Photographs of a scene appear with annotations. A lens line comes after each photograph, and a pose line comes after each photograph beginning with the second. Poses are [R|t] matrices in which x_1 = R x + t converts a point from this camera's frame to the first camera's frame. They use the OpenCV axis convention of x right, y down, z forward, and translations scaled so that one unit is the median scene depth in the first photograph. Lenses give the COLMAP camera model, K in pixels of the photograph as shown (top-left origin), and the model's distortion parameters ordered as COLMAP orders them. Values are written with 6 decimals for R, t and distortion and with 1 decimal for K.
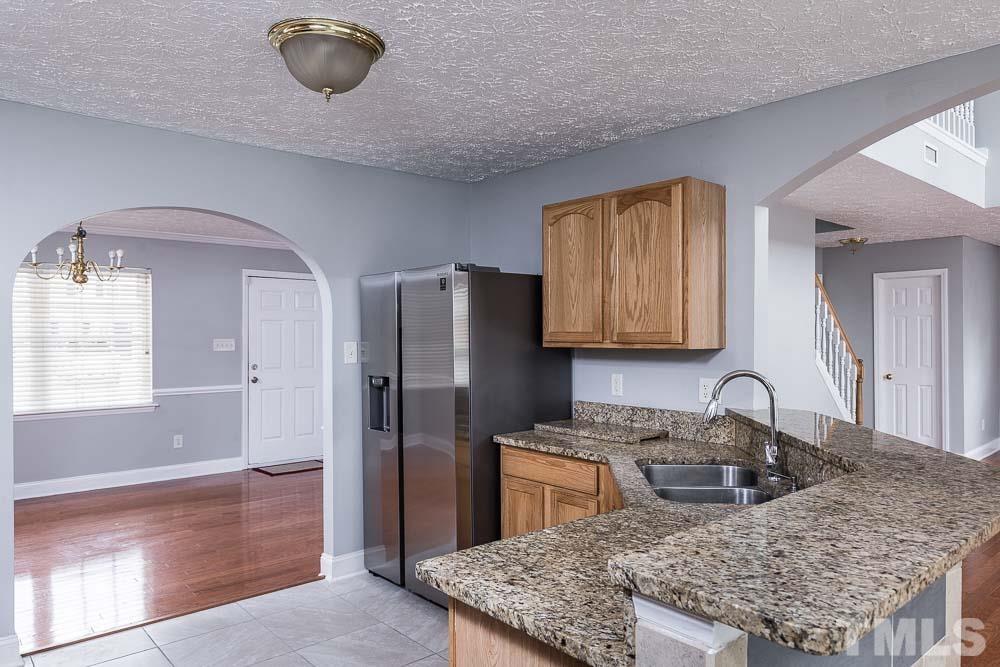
lens RADIAL K [[674.0, 0, 506.5], [0, 674.0, 334.9], [0, 0, 1]] dist [-0.003113, -0.000045]
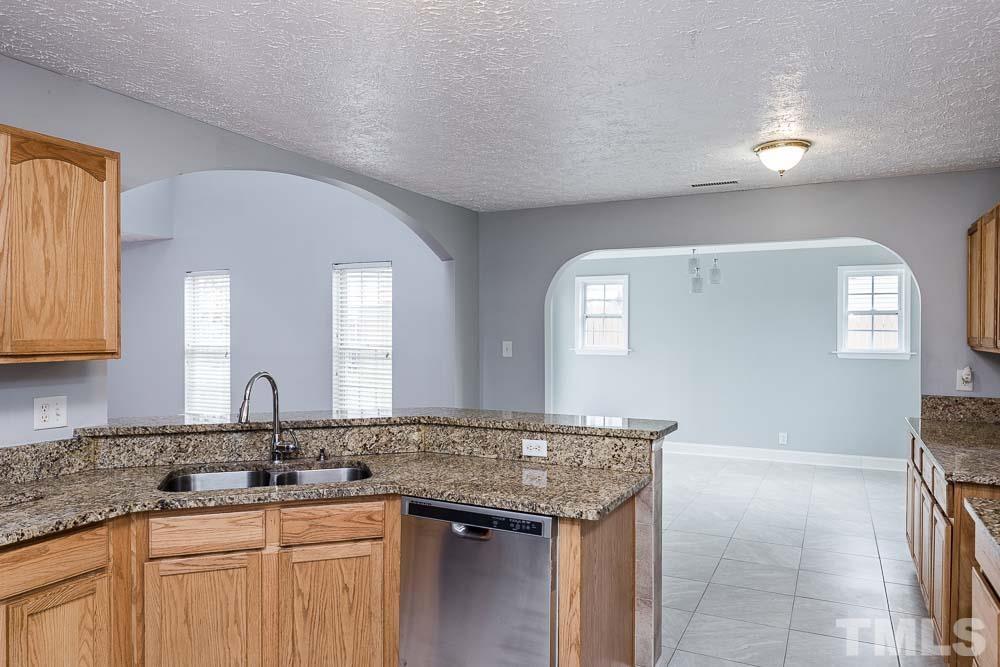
lens RADIAL K [[674.0, 0, 499.8], [0, 674.0, 334.6], [0, 0, 1]] dist [-0.003113, -0.000045]
pose [[-0.370333, -0.002350, 0.928896, -0.742892], [0.001983, 0.999993, 0.003320, -0.011810], [-0.928897, 0.003072, -0.370326, 0.942245]]
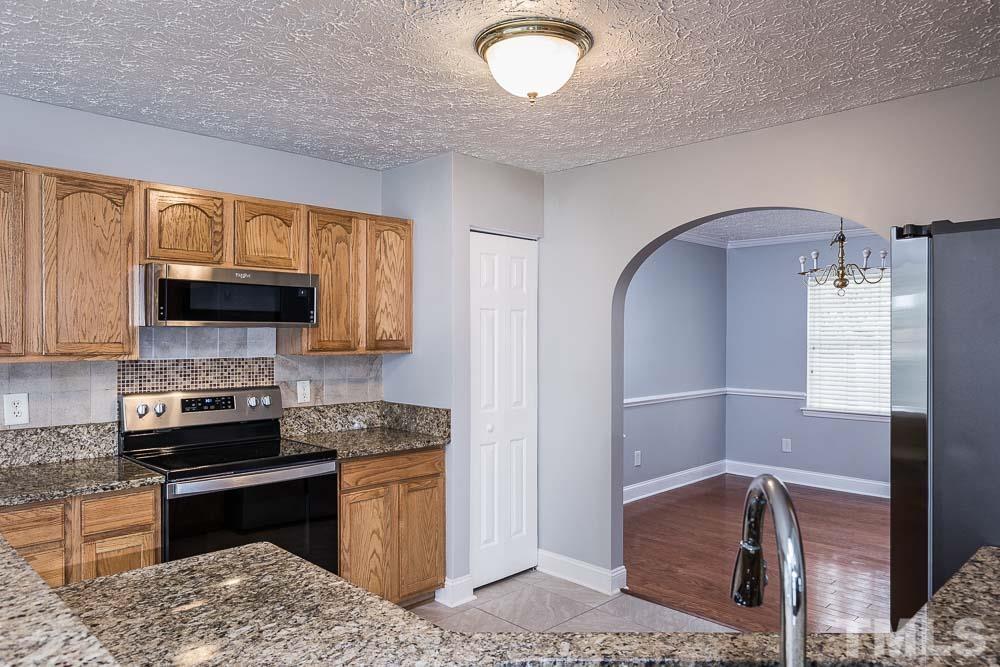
lens RADIAL K [[674.0, 0, 504.6], [0, 674.0, 334.5], [0, 0, 1]] dist [-0.003113, -0.000045]
pose [[0.052672, 0.001112, -0.998611, 0.597793], [0.001691, 0.999998, 0.001203, -0.014409], [0.998610, -0.001752, 0.052670, 0.759390]]
